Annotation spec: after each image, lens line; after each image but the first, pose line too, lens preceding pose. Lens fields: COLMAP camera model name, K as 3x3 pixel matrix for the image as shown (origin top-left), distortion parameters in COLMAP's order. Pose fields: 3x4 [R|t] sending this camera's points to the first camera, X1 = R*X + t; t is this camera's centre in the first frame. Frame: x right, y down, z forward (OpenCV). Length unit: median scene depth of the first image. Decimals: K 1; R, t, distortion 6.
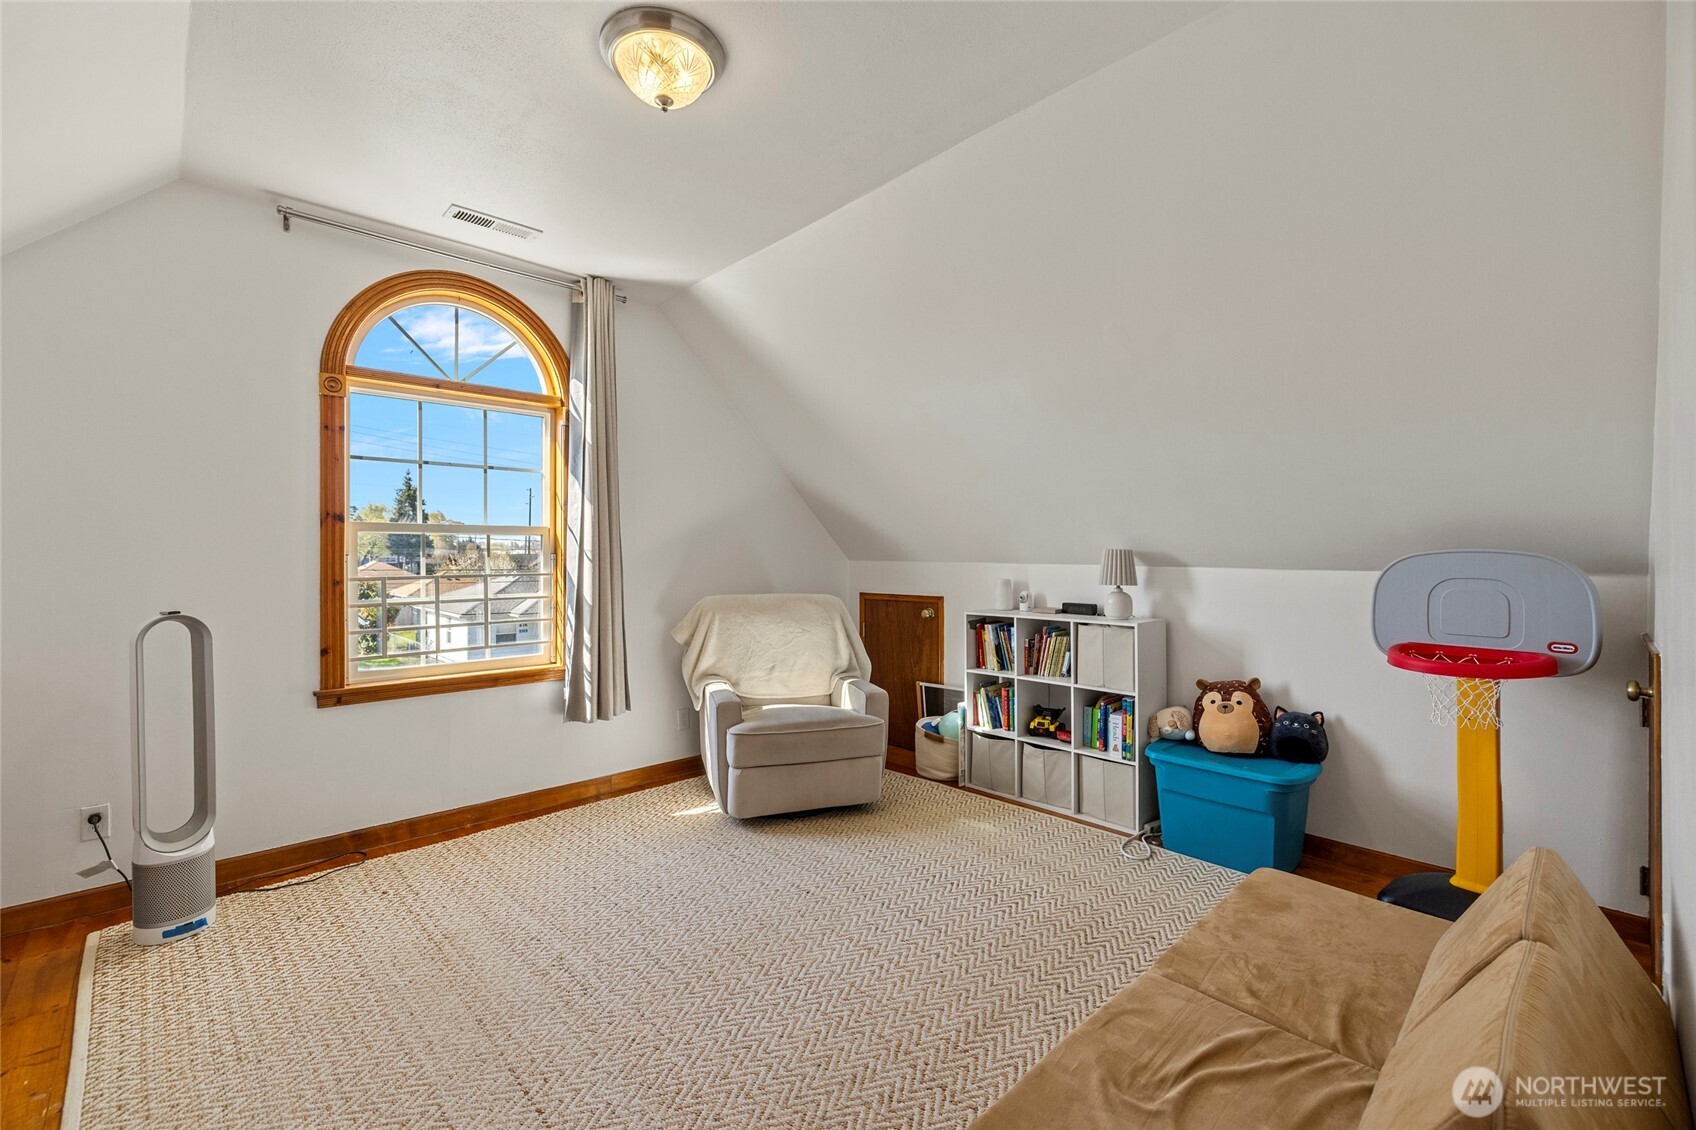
lens RADIAL K [[722.1, 0, 841.6], [0, 722.1, 548.9], [0, 0, 1]] dist [-0.002108, -0.000730]
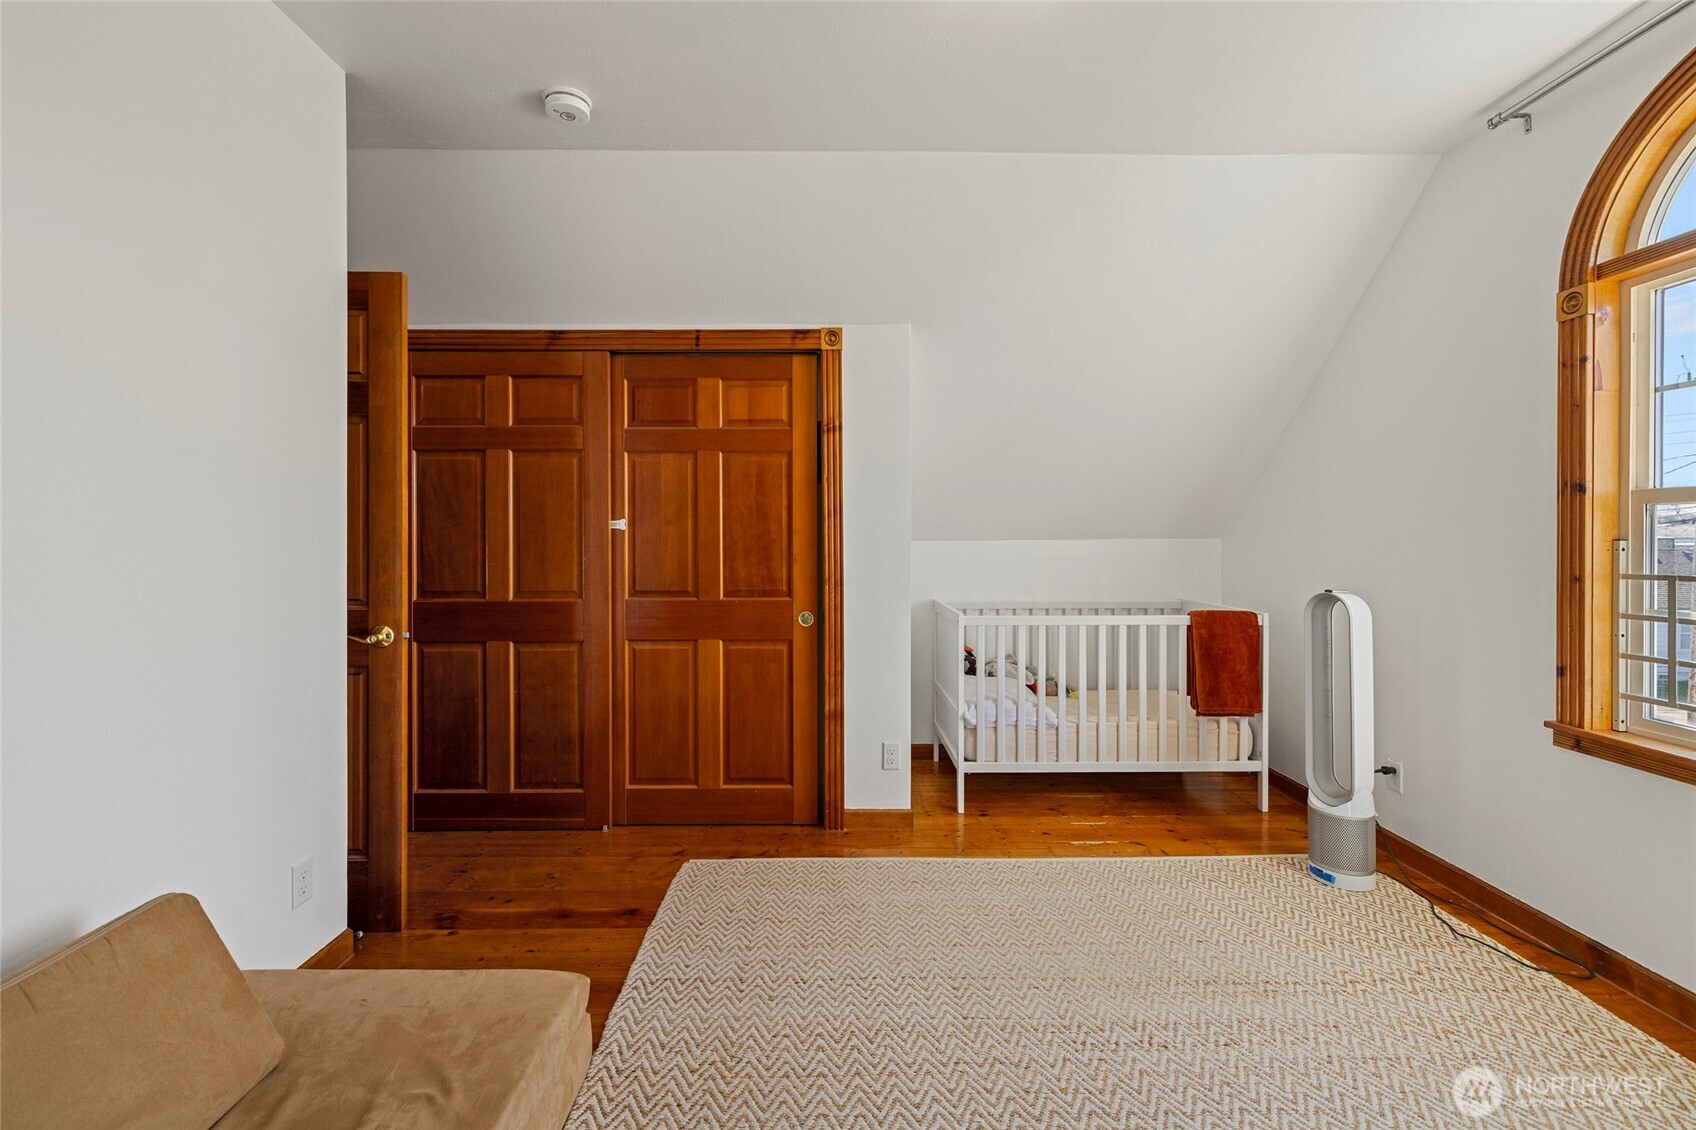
lens RADIAL K [[722.1, 0, 841.6], [0, 722.1, 548.9], [0, 0, 1]] dist [-0.002108, -0.000730]
pose [[-0.693109, 0.006604, -0.720803, 0.321148], [0.000805, 0.999964, 0.008388, 0.010836], [0.720832, 0.005234, -0.693090, 0.979392]]
